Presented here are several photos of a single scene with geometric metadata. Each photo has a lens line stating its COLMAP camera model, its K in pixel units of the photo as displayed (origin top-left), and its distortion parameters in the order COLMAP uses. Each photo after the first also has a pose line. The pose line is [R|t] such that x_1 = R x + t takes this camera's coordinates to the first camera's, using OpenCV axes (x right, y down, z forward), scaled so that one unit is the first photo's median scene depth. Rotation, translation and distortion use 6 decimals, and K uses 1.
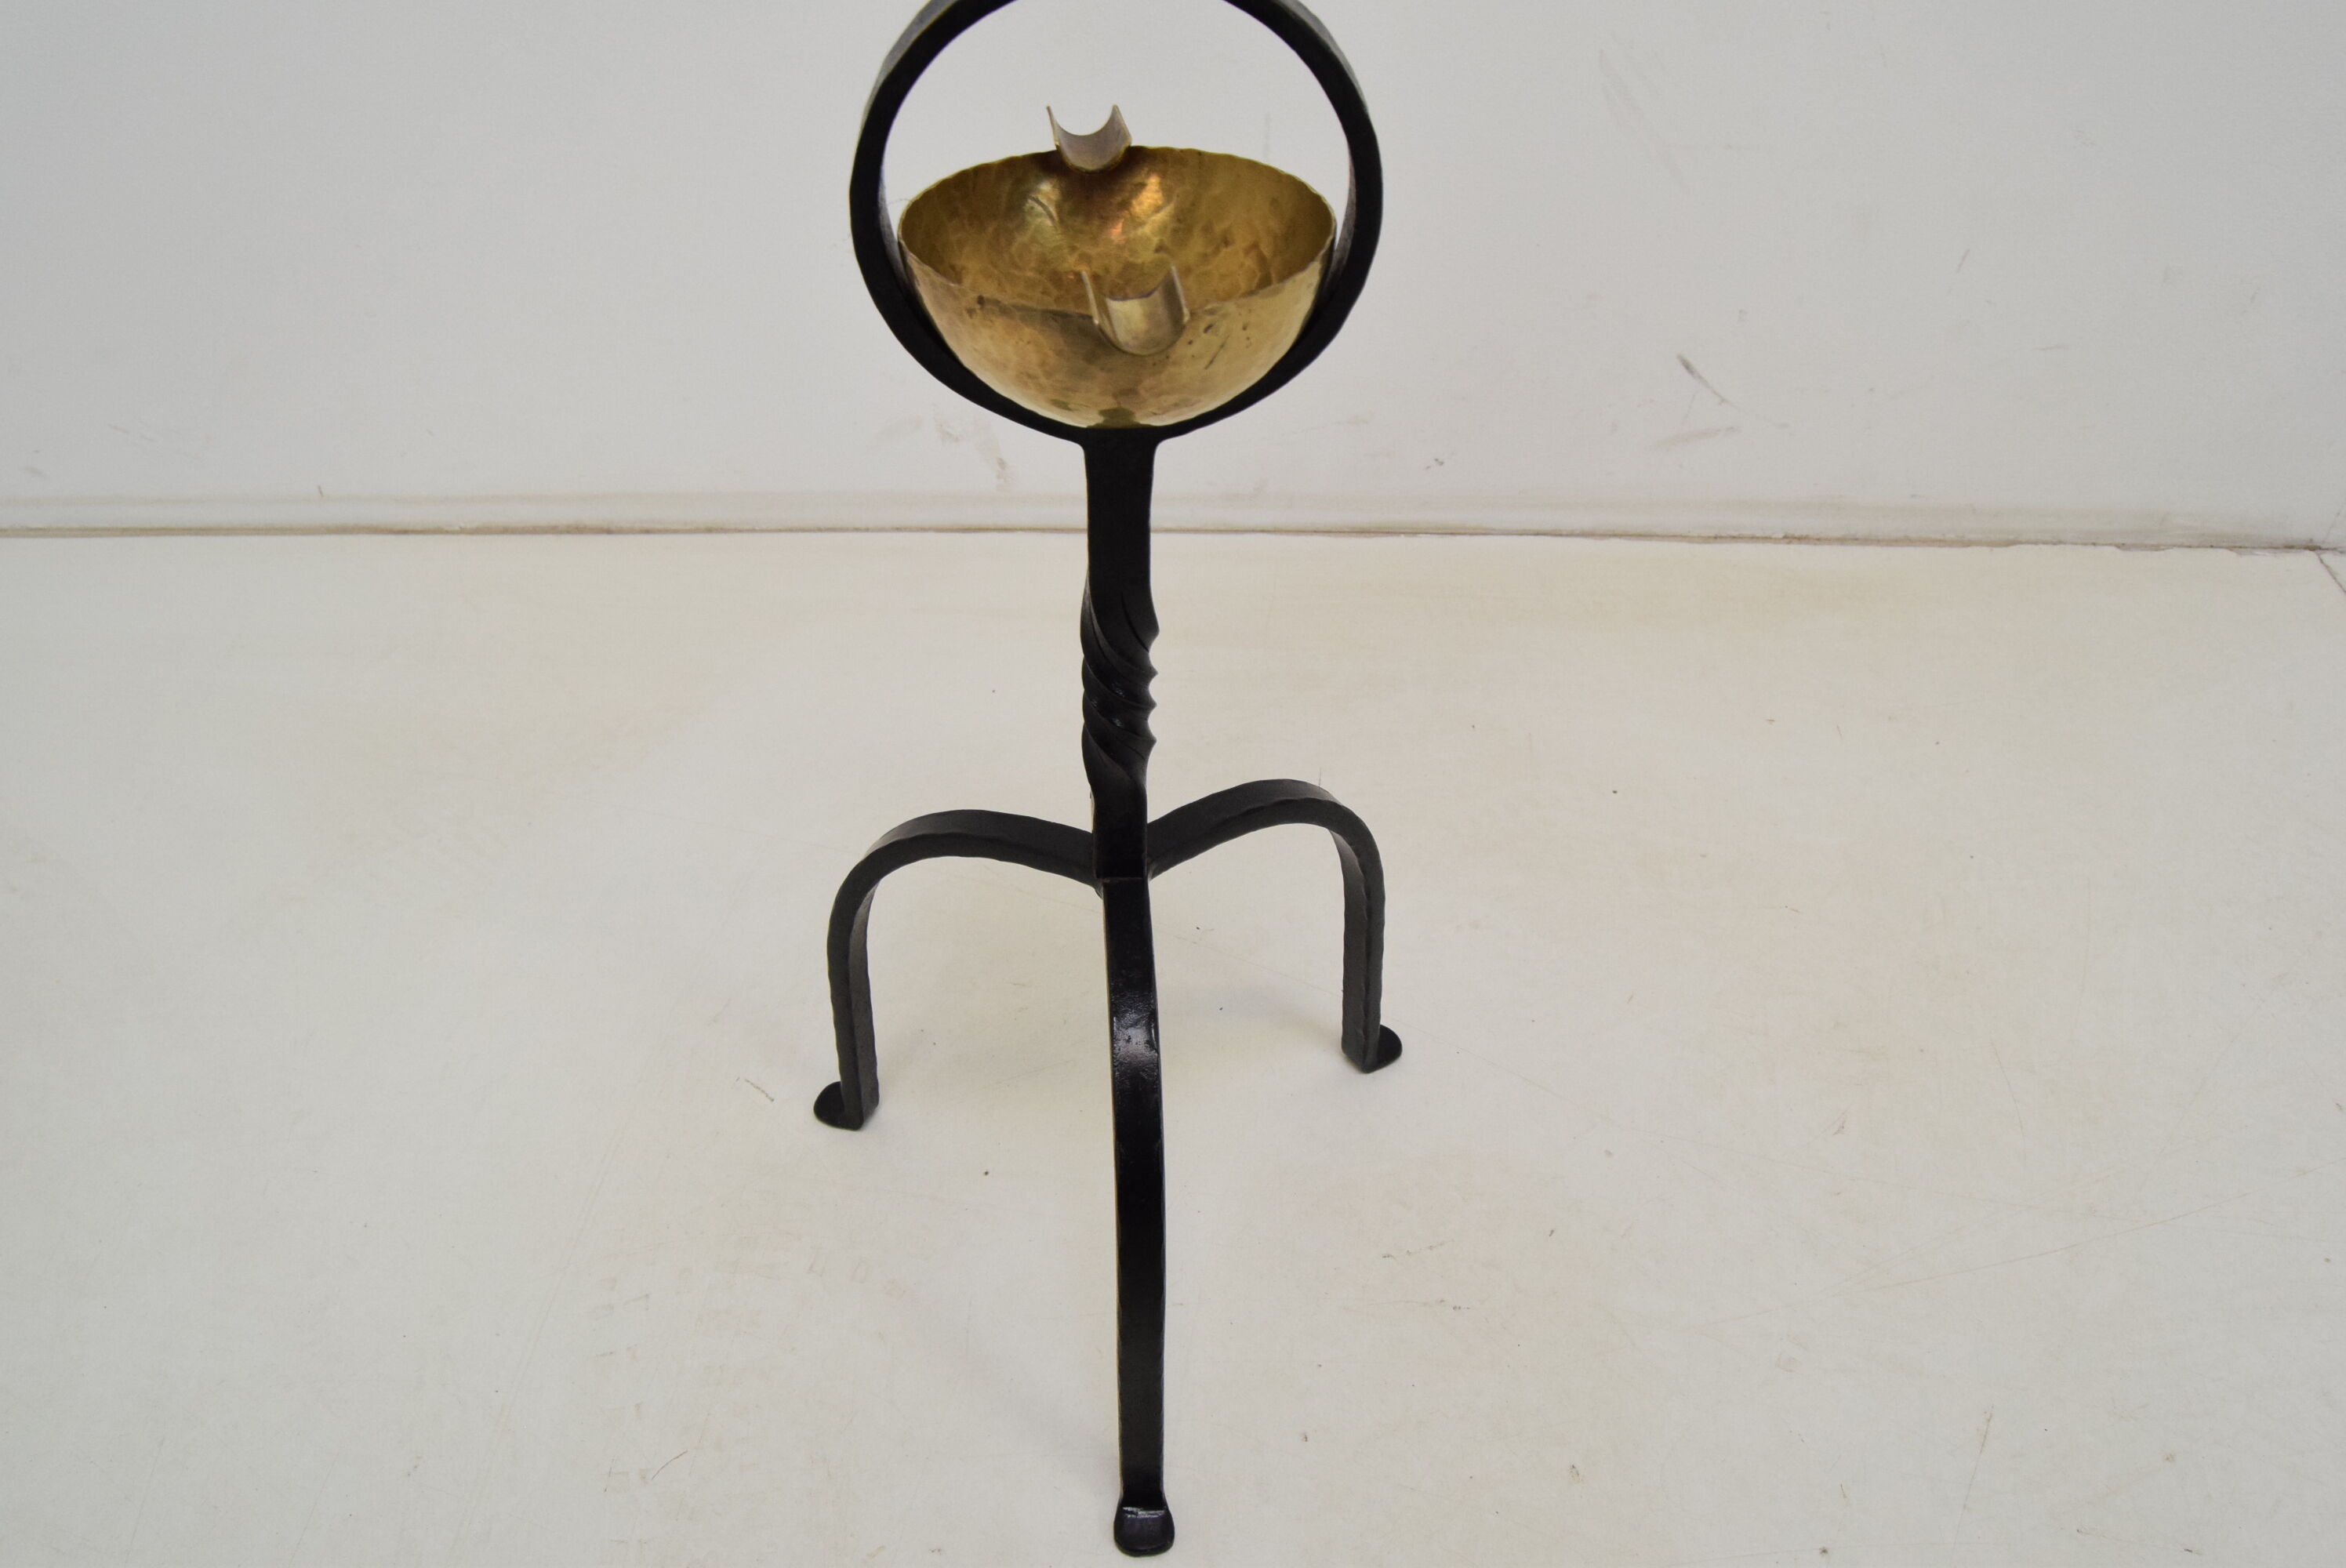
lens RADIAL K [[1807.7, 0, 1168.5], [0, 1807.7, 745.0], [0, 0, 1]] dist [-0.103104, 0.035656]
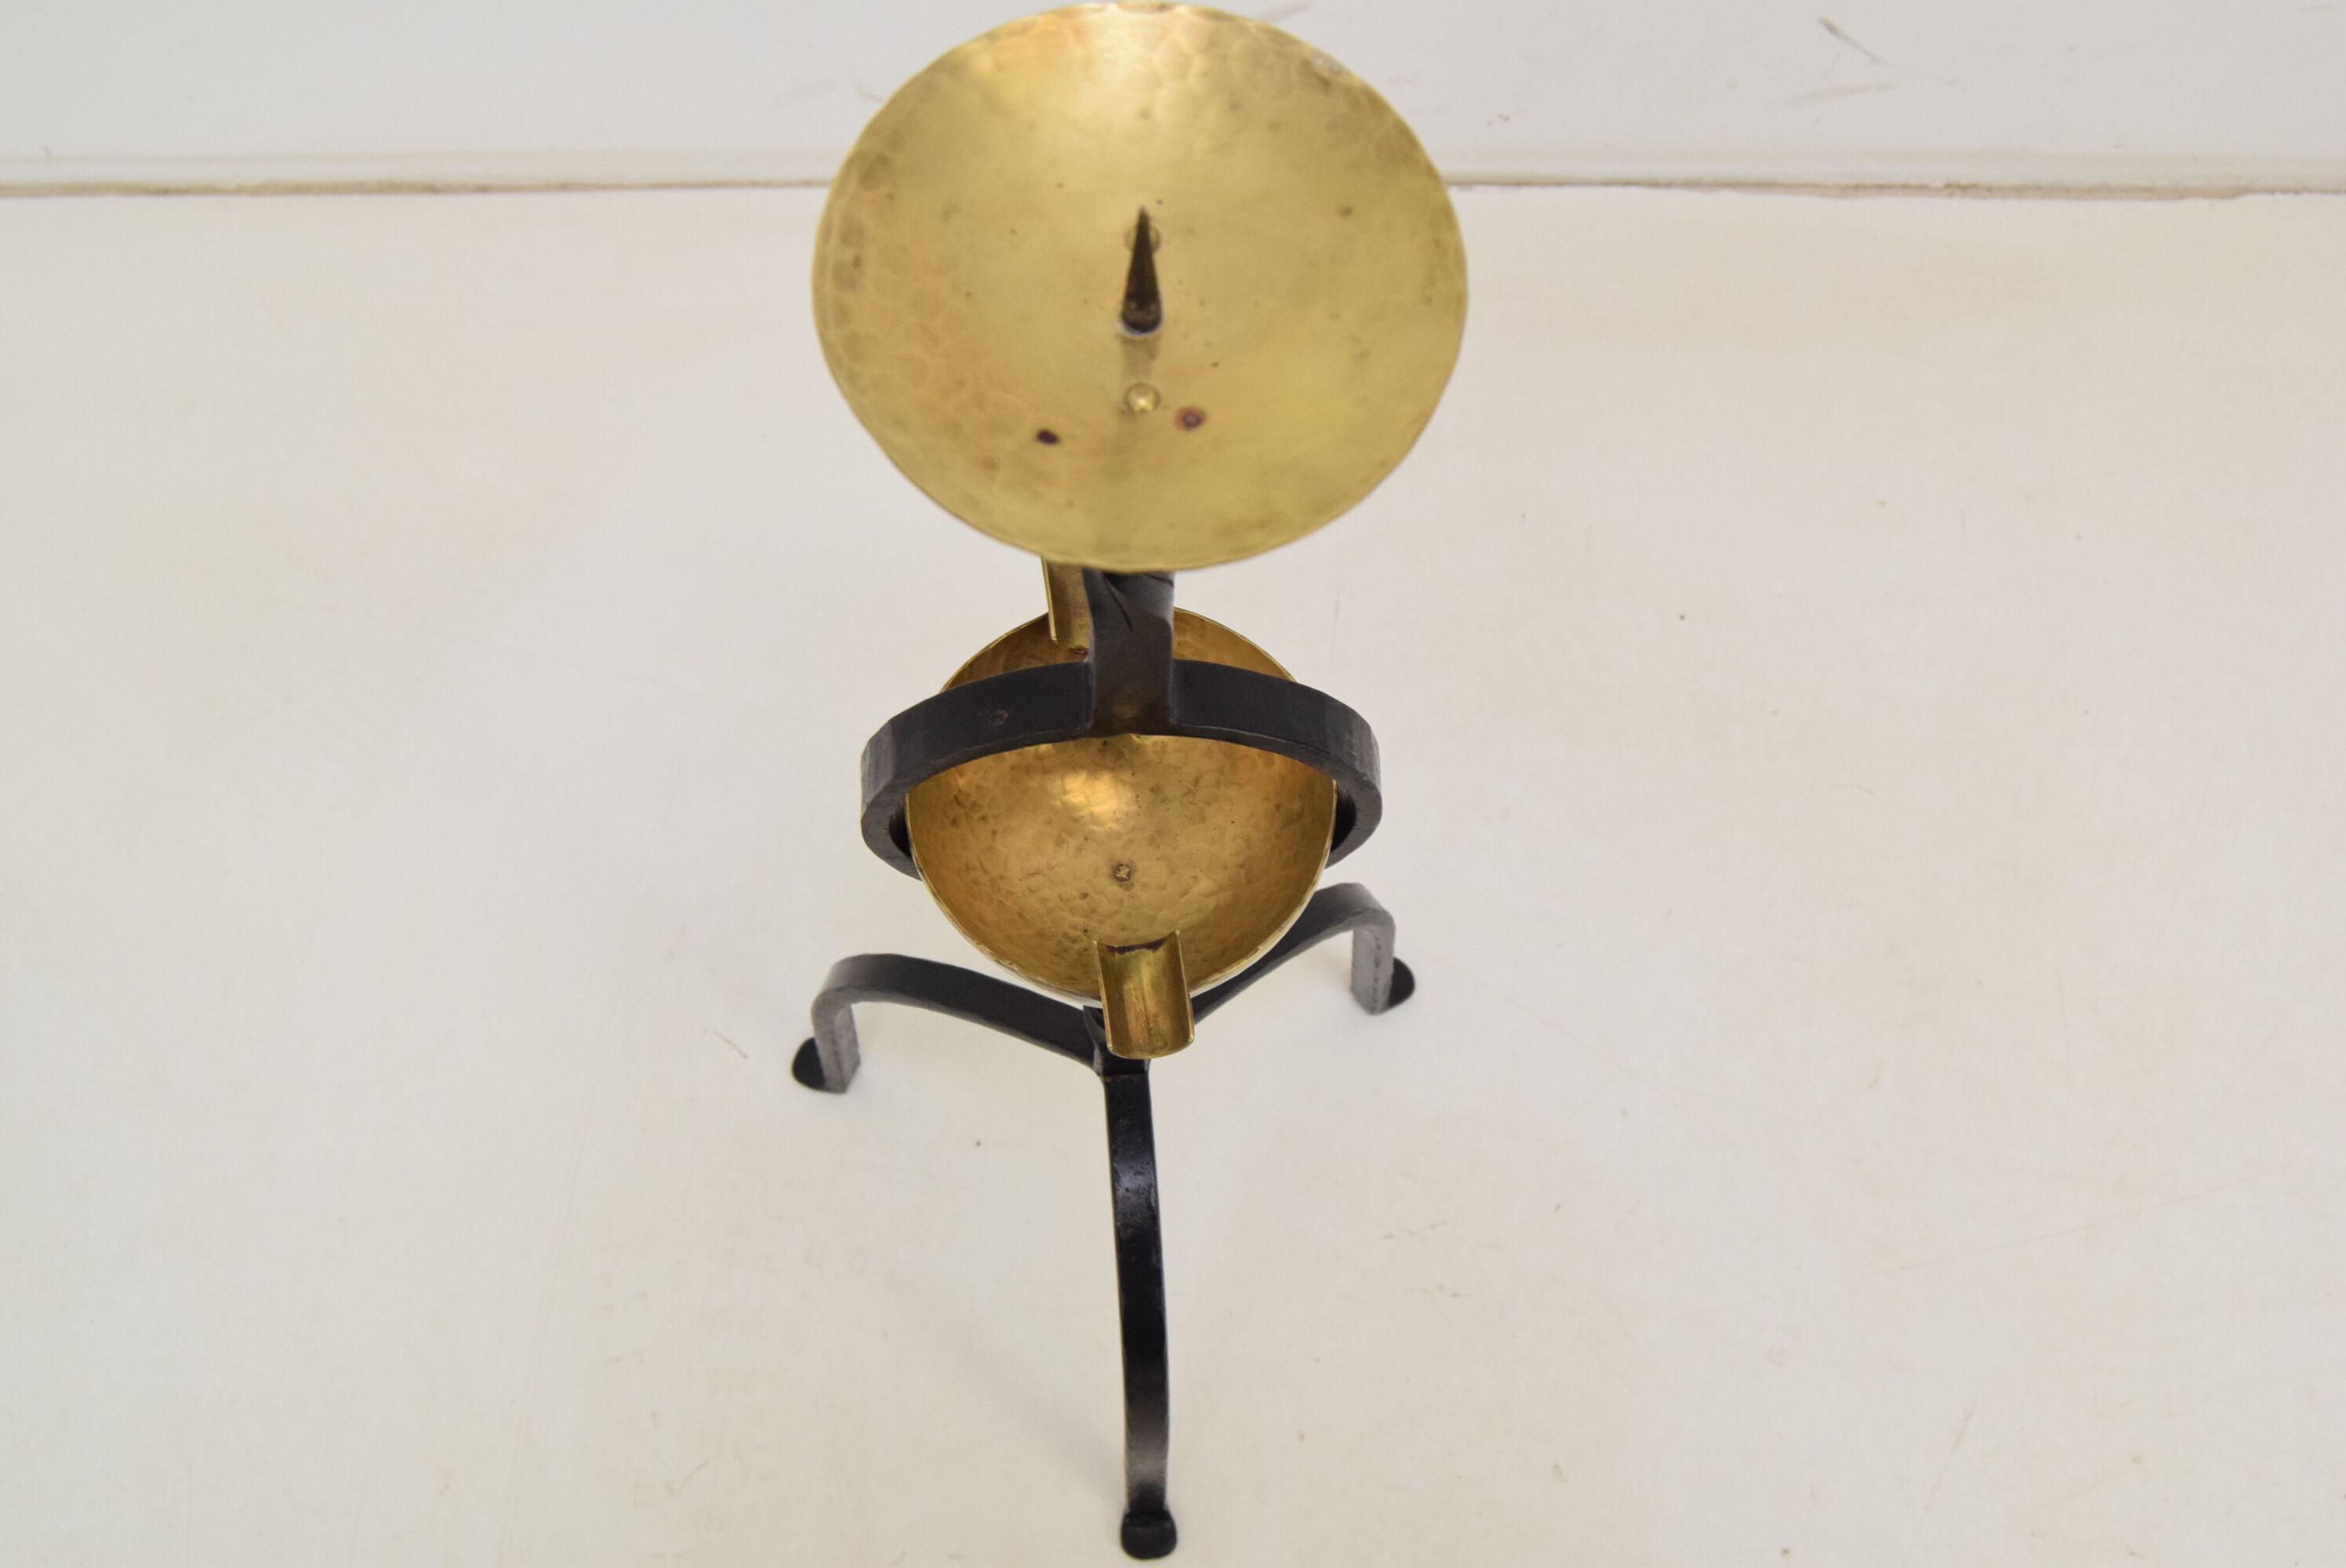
lens RADIAL K [[2610.7, 0, 1173.0], [0, 2610.7, 784.0], [0, 0, 1]] dist [-0.067758, 0.012104]
pose [[0.999913, -0.010106, 0.008427, -0.005014], [0.005619, 0.907039, 0.421010, -0.406092], [-0.011899, -0.420926, 0.907017, -0.148203]]
